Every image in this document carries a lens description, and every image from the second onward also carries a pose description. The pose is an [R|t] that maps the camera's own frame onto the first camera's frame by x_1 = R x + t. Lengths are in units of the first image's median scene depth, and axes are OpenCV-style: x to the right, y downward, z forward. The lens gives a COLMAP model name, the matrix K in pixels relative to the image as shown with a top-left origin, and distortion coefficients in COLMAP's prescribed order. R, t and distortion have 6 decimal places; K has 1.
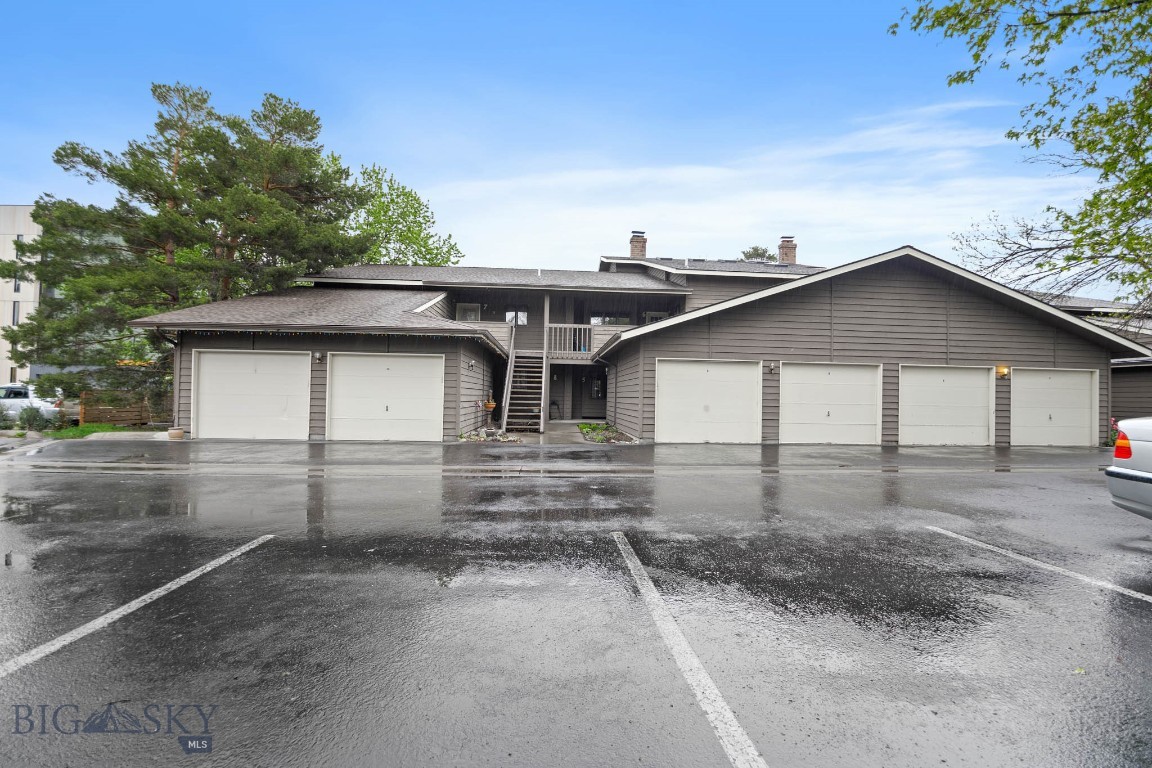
lens RADIAL K [[489.5, 0, 578.1], [0, 489.5, 396.3], [0, 0, 1]] dist [-0.000200, -0.000022]
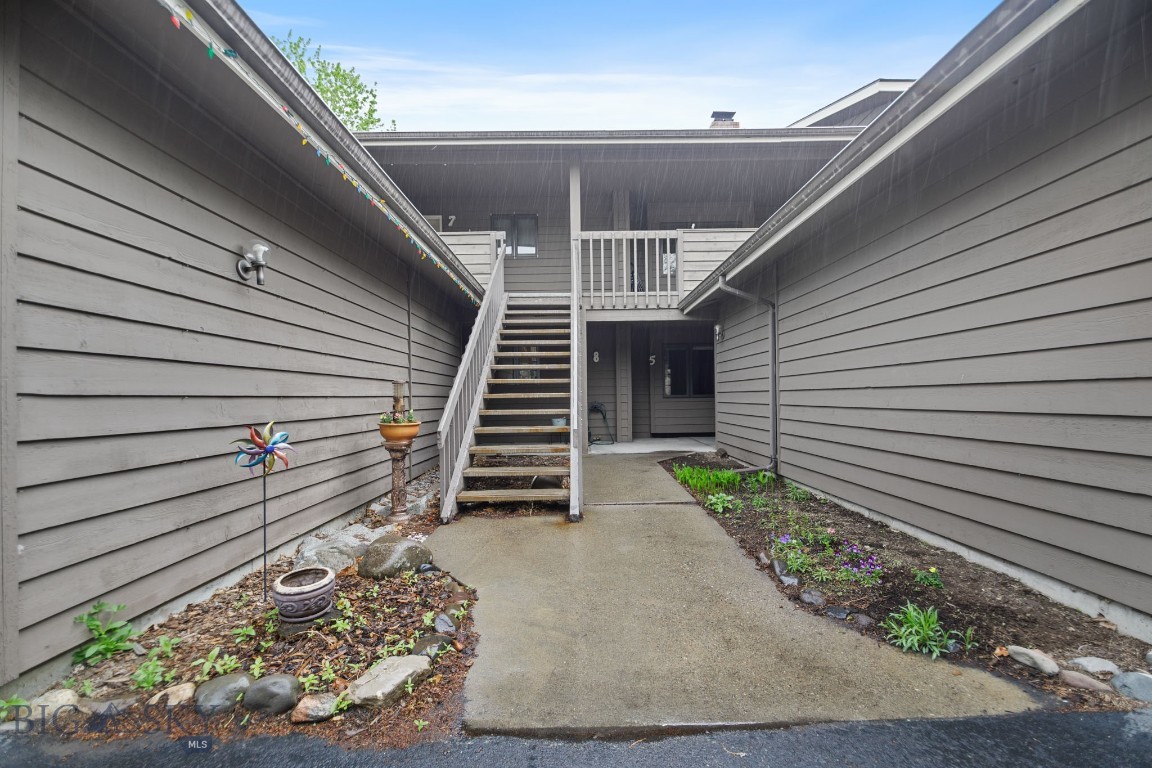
lens RADIAL K [[489.5, 0, 578.1], [0, 489.5, 396.3], [0, 0, 1]] dist [-0.000200, -0.000022]
pose [[0.997691, -0.035324, -0.058014, -0.041851], [0.035320, 0.999375, -0.001090, 0.001675], [0.058016, -0.000962, 0.998315, 0.553794]]
